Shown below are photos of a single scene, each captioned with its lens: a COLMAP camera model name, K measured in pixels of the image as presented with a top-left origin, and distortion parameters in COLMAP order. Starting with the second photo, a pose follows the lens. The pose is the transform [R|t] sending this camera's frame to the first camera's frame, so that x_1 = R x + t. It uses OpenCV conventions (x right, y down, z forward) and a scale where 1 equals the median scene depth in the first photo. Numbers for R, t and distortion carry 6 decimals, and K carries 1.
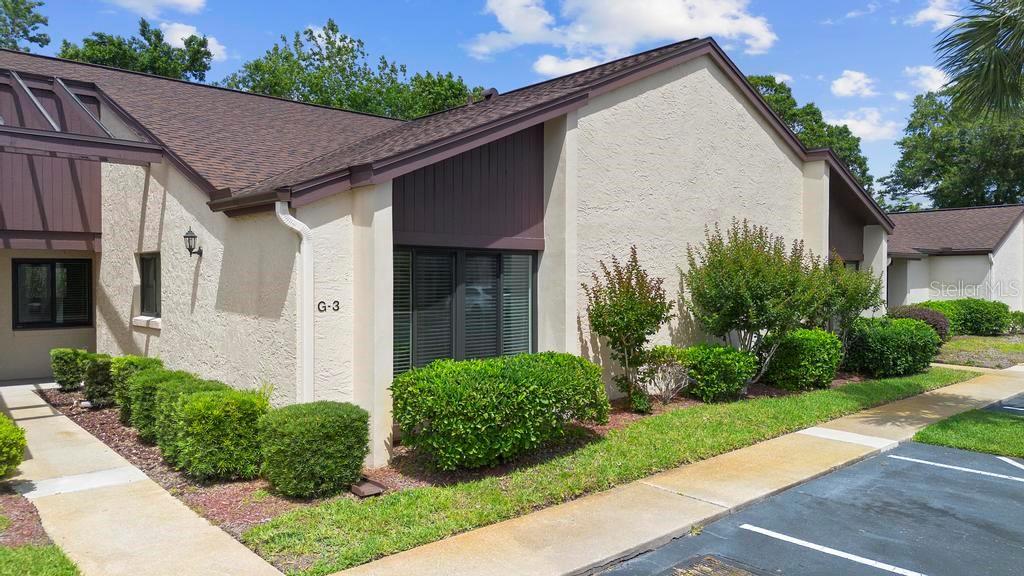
lens RADIAL K [[710.0, 0, 512.0], [0, 710.0, 288.0], [0, 0, 1]] dist [0.008152, 0.001798]
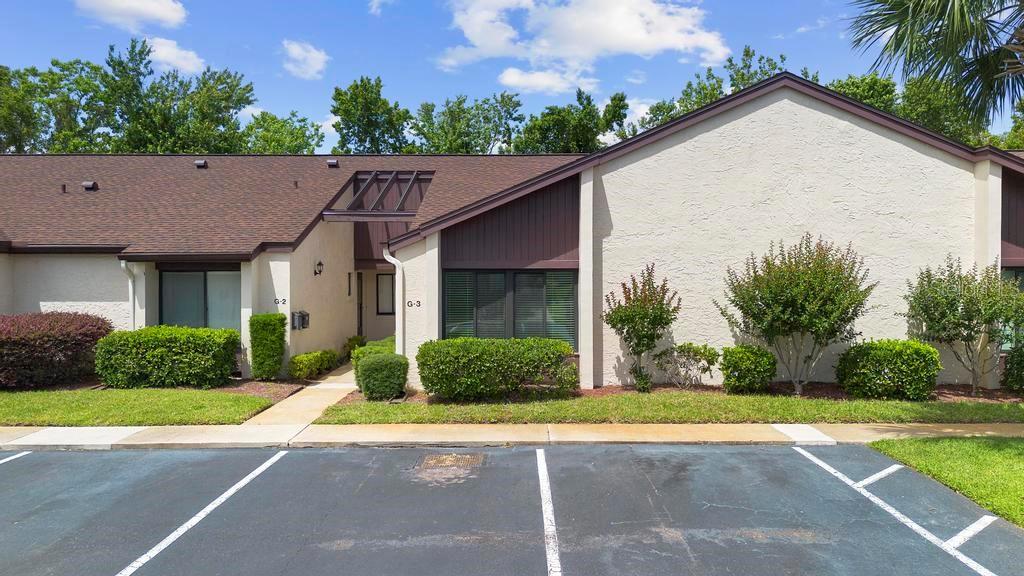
lens RADIAL K [[710.0, 0, 512.0], [0, 710.0, 288.0], [0, 0, 1]] dist [0.008152, 0.001798]
pose [[0.725097, 0.004488, -0.688632, 0.898348], [-0.009403, 0.999950, -0.003384, -0.008434], [0.688582, 0.008928, 0.725103, -0.113959]]
